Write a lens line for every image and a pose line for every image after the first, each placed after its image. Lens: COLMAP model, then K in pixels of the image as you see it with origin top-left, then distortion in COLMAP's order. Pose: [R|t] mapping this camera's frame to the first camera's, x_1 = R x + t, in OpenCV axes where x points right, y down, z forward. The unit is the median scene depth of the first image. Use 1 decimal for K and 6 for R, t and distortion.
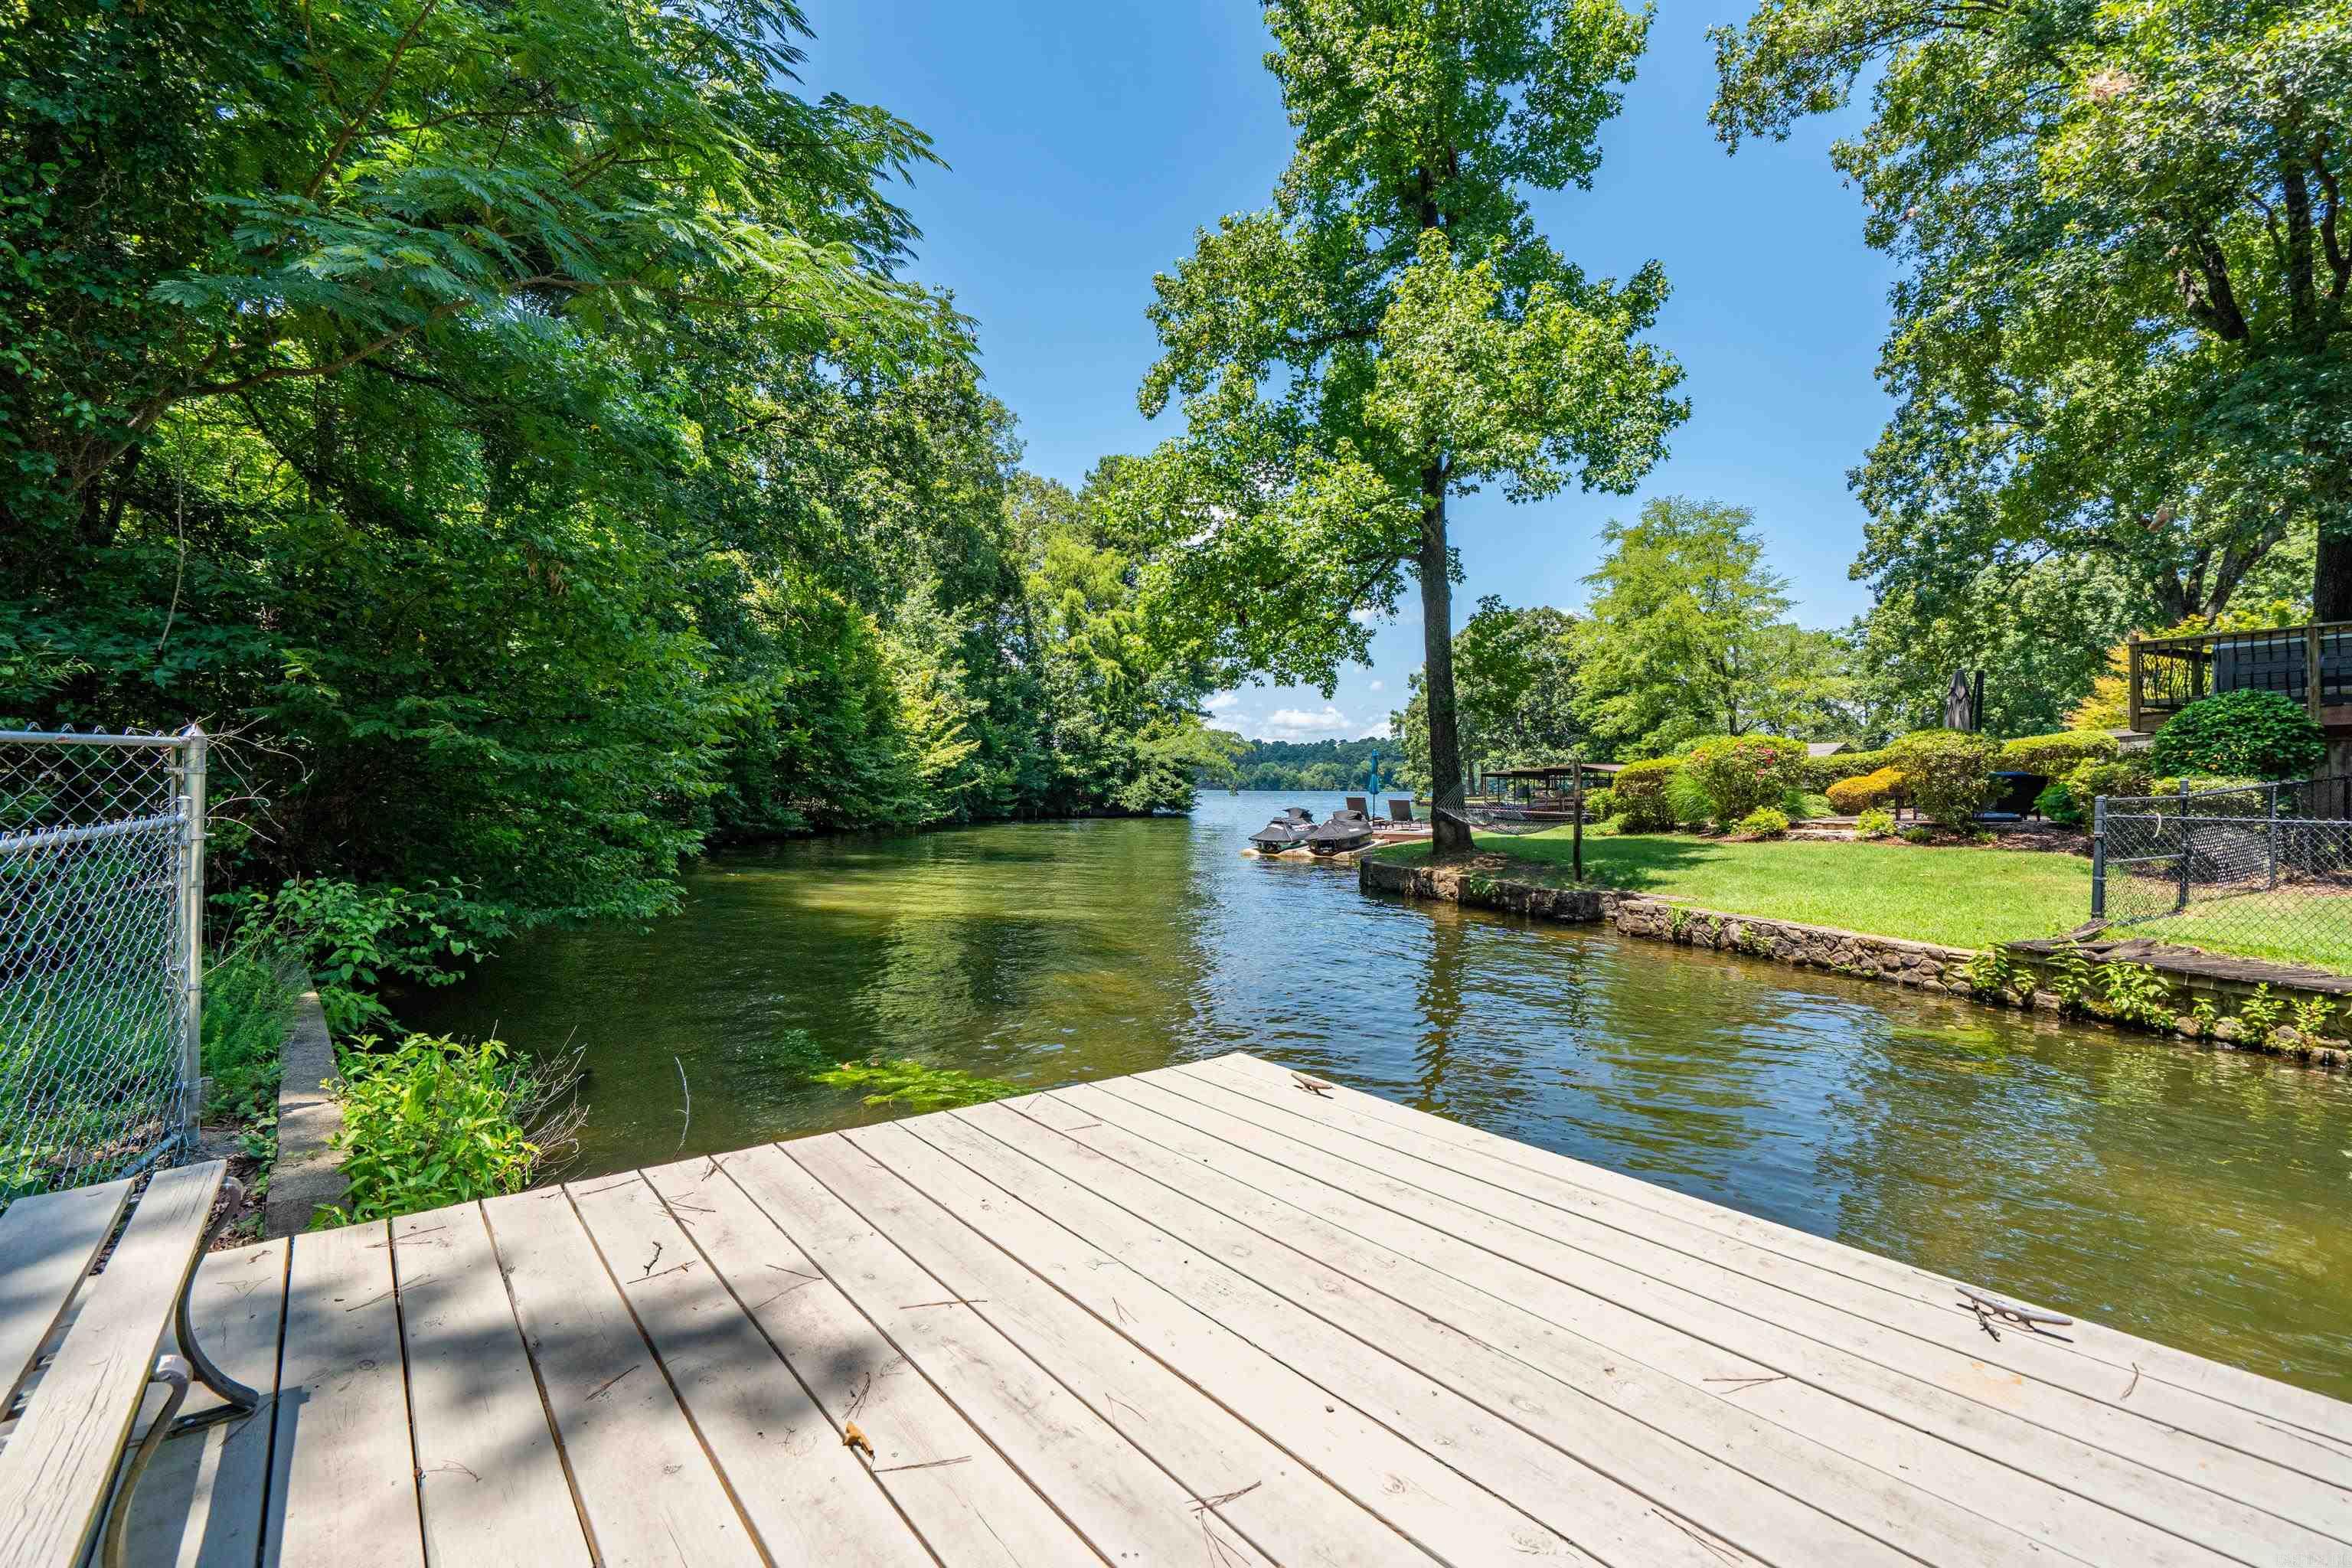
lens RADIAL K [[1082.3, 0, 1181.6], [0, 1082.3, 779.7], [0, 0, 1]] dist [0.011067, 0.000215]
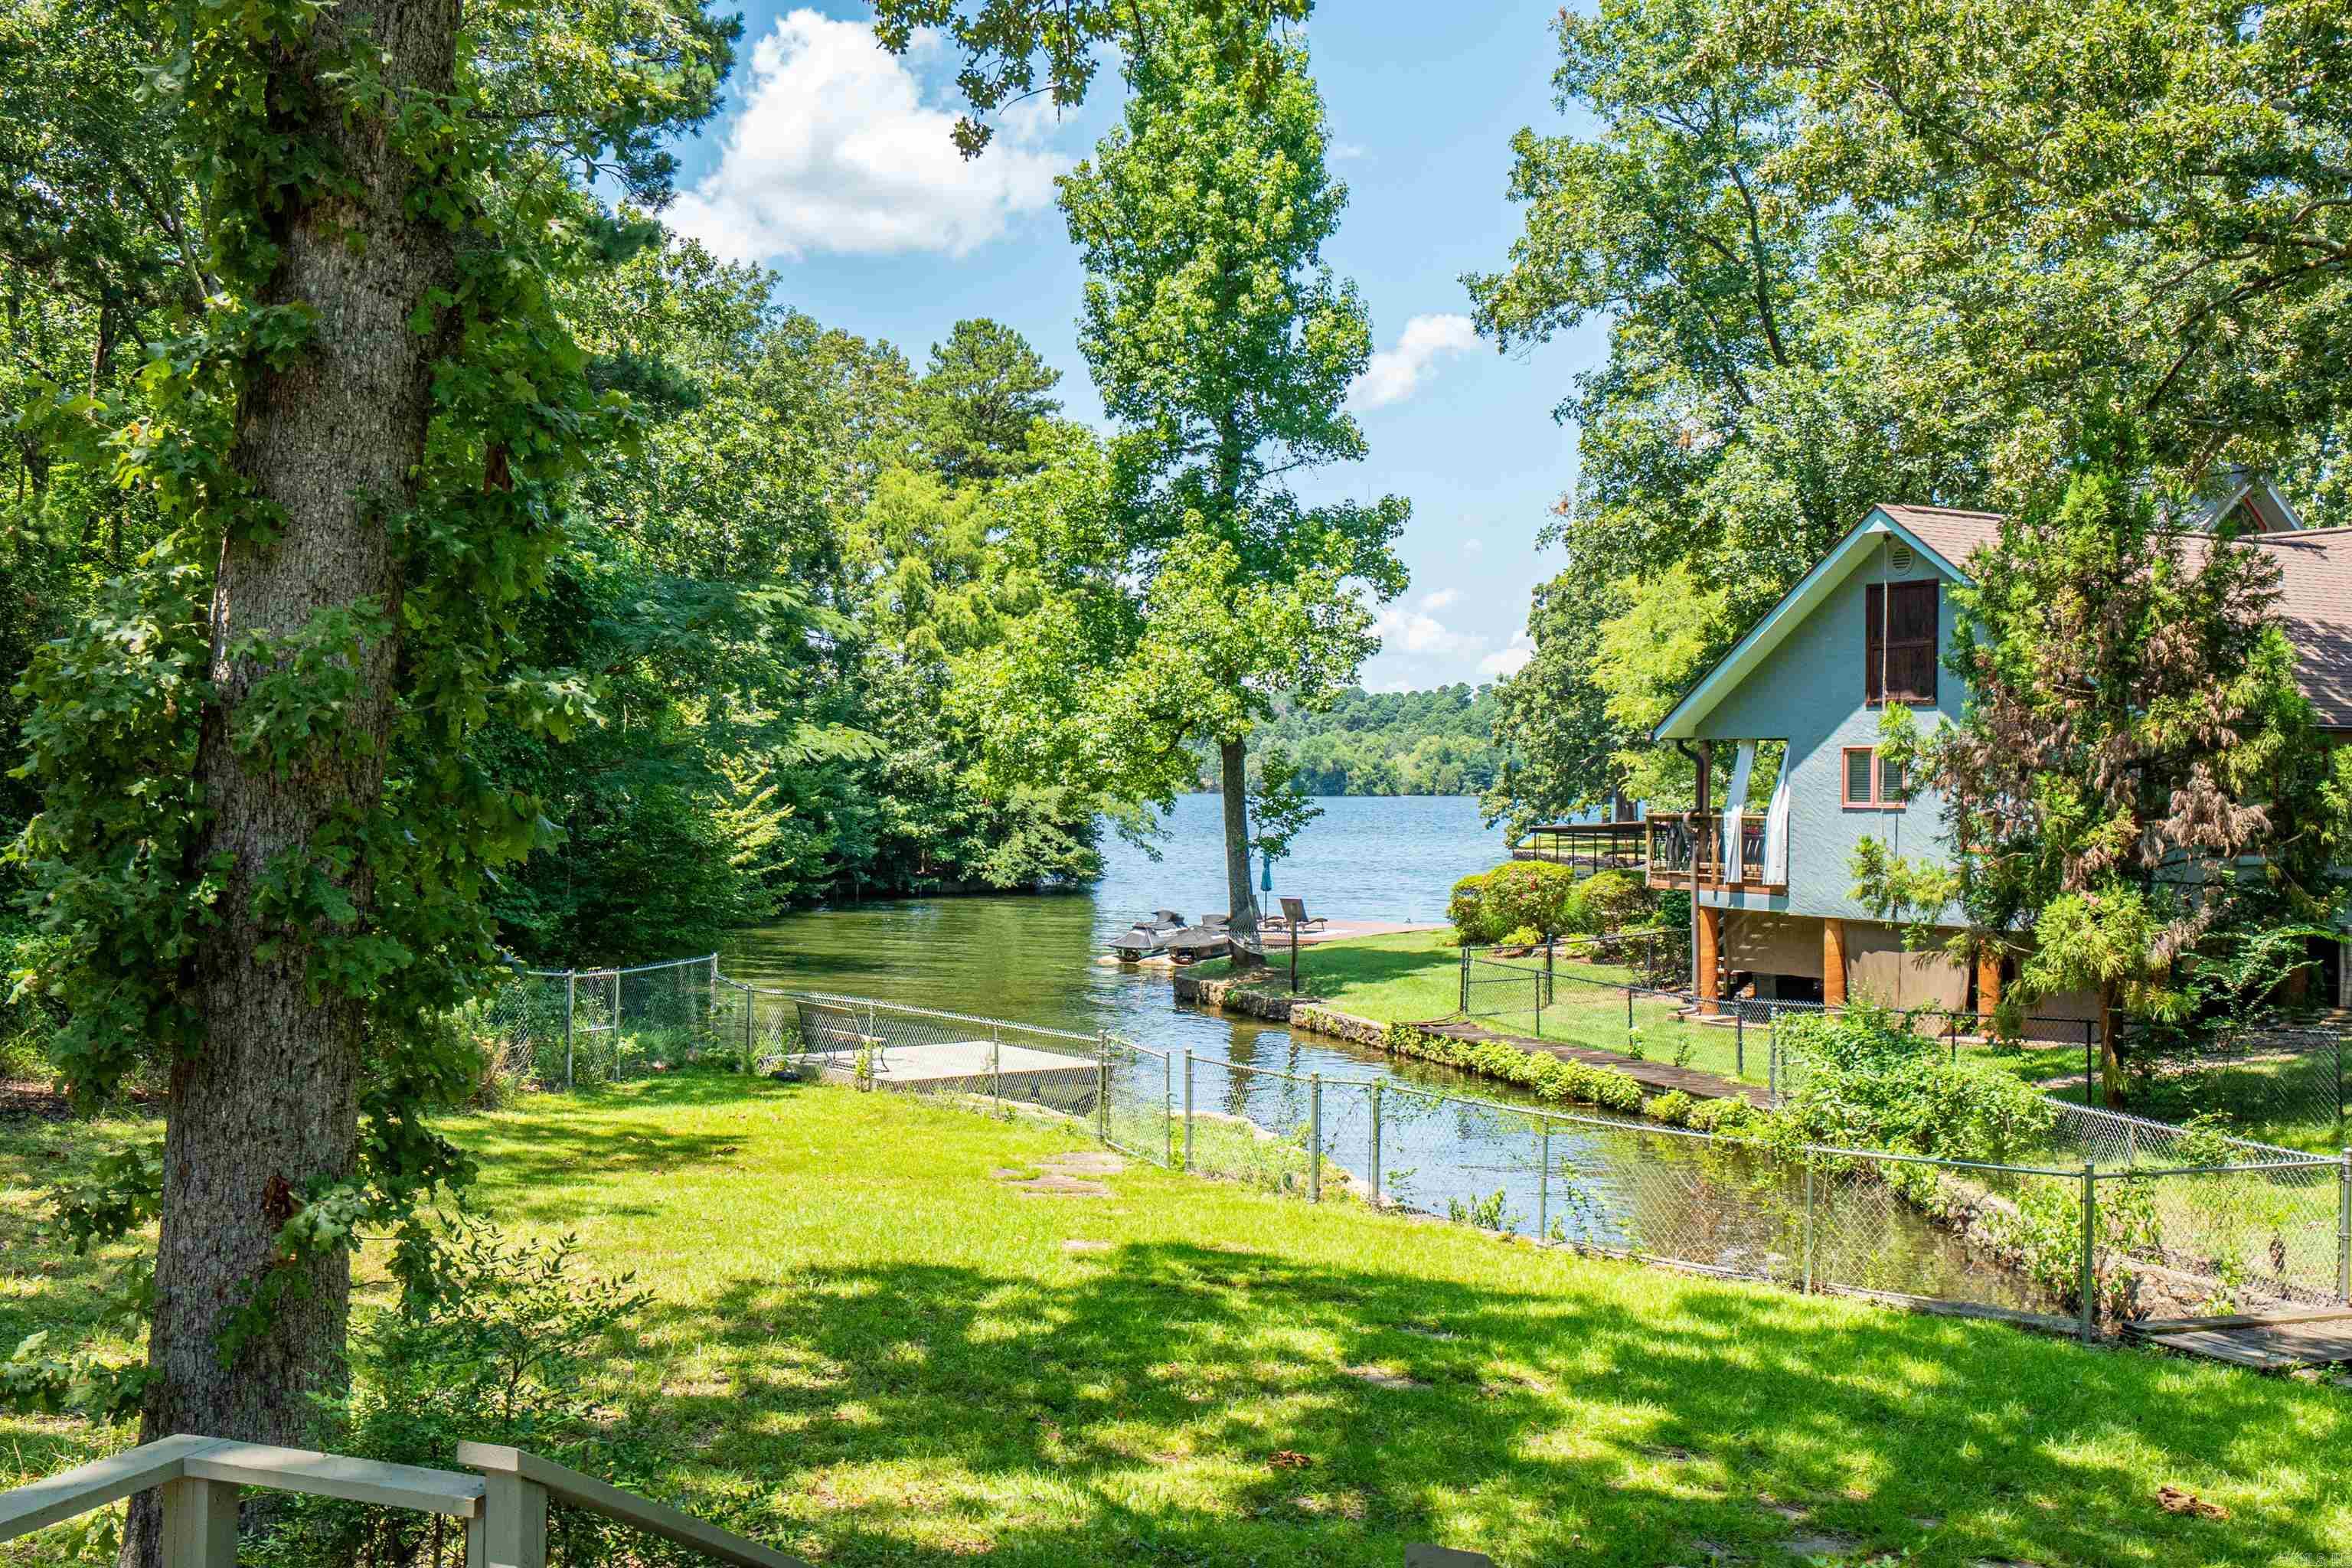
lens RADIAL K [[2411.6, 0, 1171.7], [0, 2411.6, 787.5], [0, 0, 1]] dist [-0.016262, 0.000000]
pose [[0.999916, 0.001583, 0.012849, 0.128493], [-0.001707, 0.999952, 0.009681, -0.146627], [-0.012833, -0.009702, 0.999871, -1.548618]]
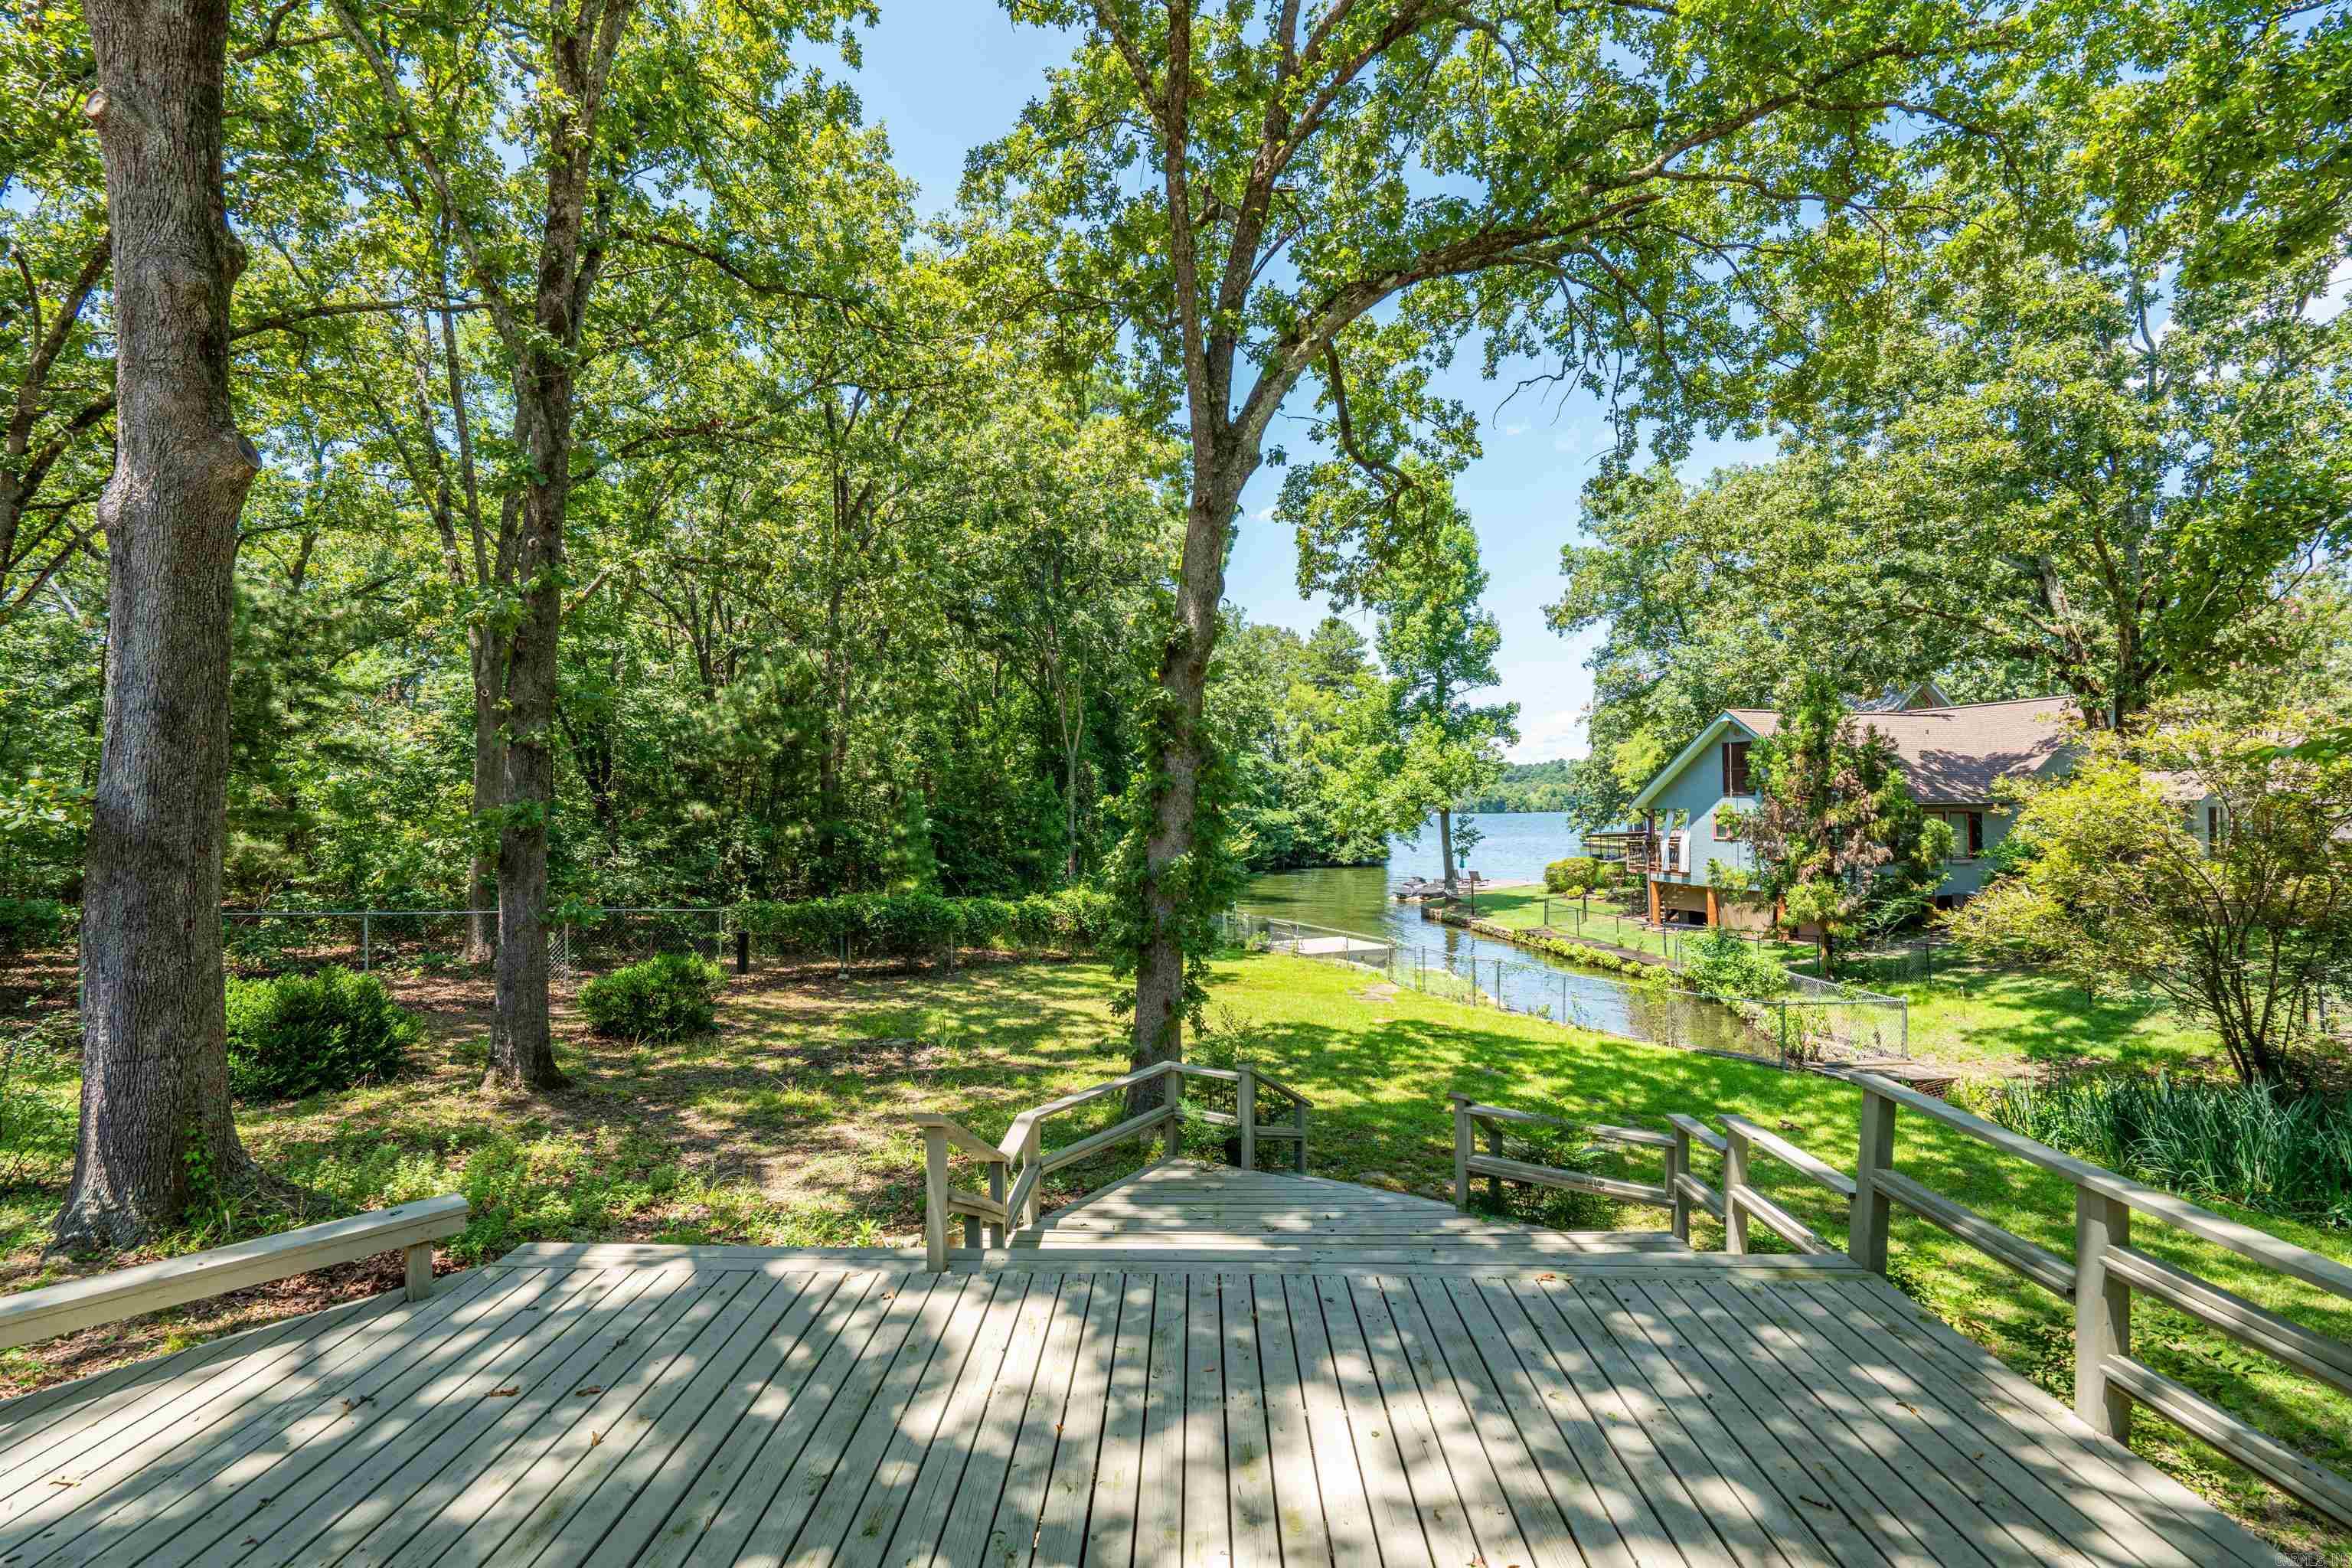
lens RADIAL K [[1082.3, 0, 1184.3], [0, 1082.3, 789.7], [0, 0, 1]] dist [0.011067, 0.000215]
pose [[0.979177, -0.019353, -0.202084, 0.137546], [0.017279, 0.999778, -0.012019, -0.193467], [0.202272, 0.008277, 0.979294, -1.778536]]
